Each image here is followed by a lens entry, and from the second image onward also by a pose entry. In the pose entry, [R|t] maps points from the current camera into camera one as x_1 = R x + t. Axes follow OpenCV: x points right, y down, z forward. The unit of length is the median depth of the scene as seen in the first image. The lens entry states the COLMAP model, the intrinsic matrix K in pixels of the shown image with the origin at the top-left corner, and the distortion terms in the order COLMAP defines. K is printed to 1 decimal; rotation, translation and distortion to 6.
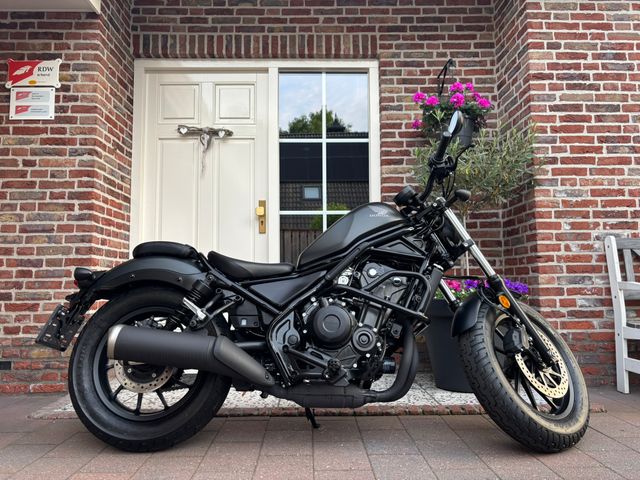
lens RADIAL K [[483.4, 0, 317.6], [0, 483.4, 242.2], [0, 0, 1]] dist [0.036404, -0.056607]
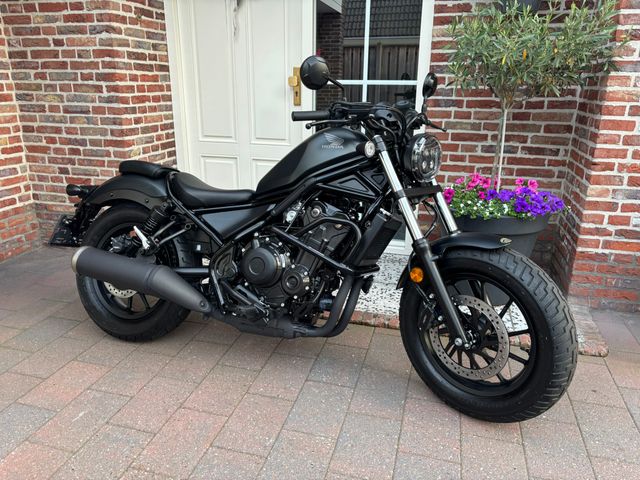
lens RADIAL K [[483.4, 0, 321.4], [0, 483.4, 240.6], [0, 0, 1]] dist [0.036404, -0.056607]
pose [[0.959745, 0.104214, -0.260823, 0.241539], [0.007244, 0.919125, 0.393900, -0.176634], [0.280779, -0.379933, 0.881371, 0.100418]]
